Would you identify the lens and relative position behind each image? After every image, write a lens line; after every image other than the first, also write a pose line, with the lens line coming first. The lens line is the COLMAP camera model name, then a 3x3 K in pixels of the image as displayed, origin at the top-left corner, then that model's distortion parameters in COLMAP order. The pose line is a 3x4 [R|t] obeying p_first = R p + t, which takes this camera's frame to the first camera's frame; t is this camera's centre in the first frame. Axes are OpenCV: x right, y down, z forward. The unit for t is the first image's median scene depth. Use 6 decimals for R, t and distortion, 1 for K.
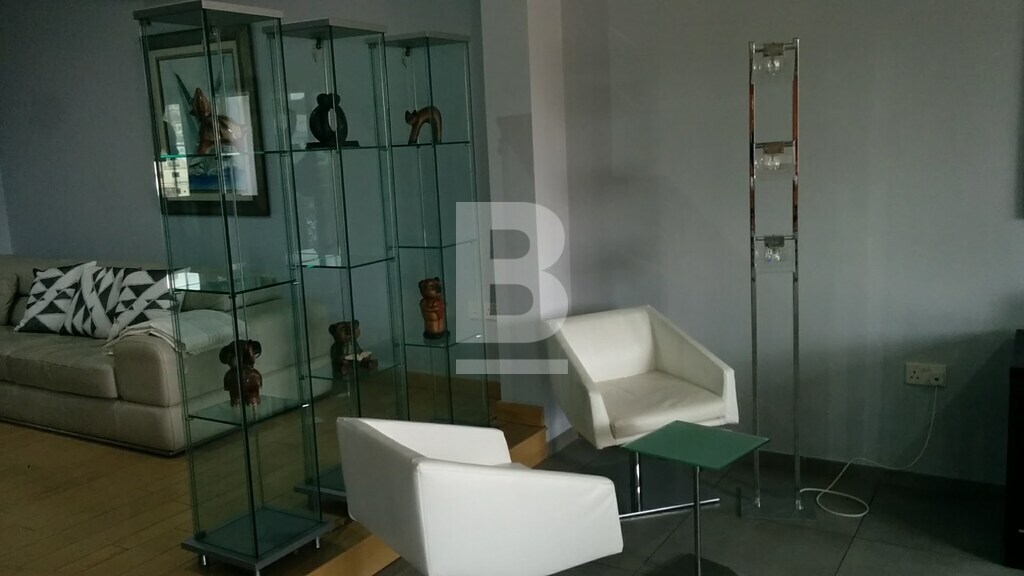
lens RADIAL K [[898.9, 0, 510.6], [0, 898.9, 287.3], [0, 0, 1]] dist [0.047723, 0.001145]
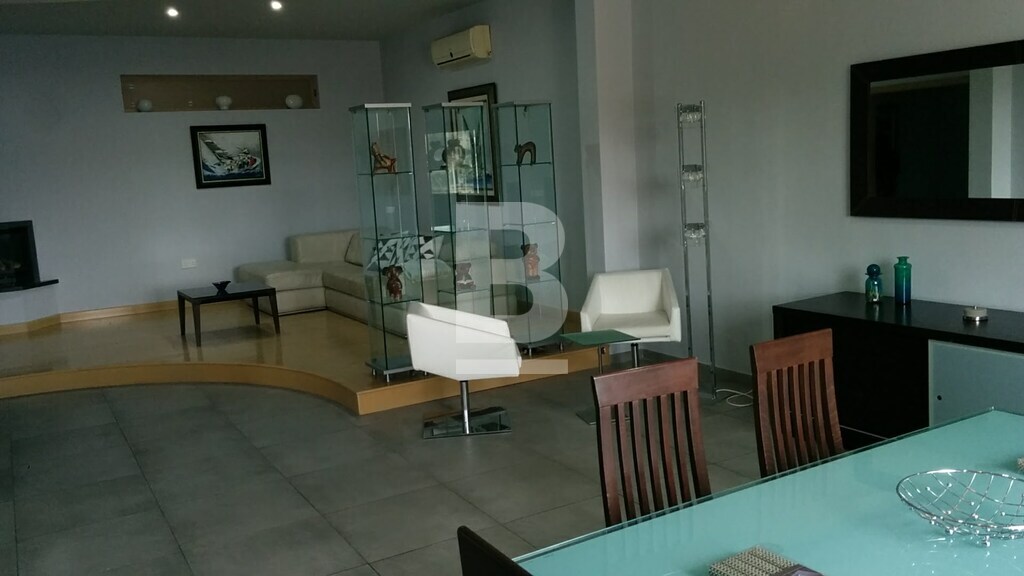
lens RADIAL K [[898.9, 0, 513.6], [0, 898.9, 287.5], [0, 0, 1]] dist [0.047723, 0.001145]
pose [[0.877826, 0.065535, -0.474475, 0.701385], [-0.062267, 0.997803, 0.022617, 0.036268], [0.474915, 0.009690, 0.879978, -0.501474]]
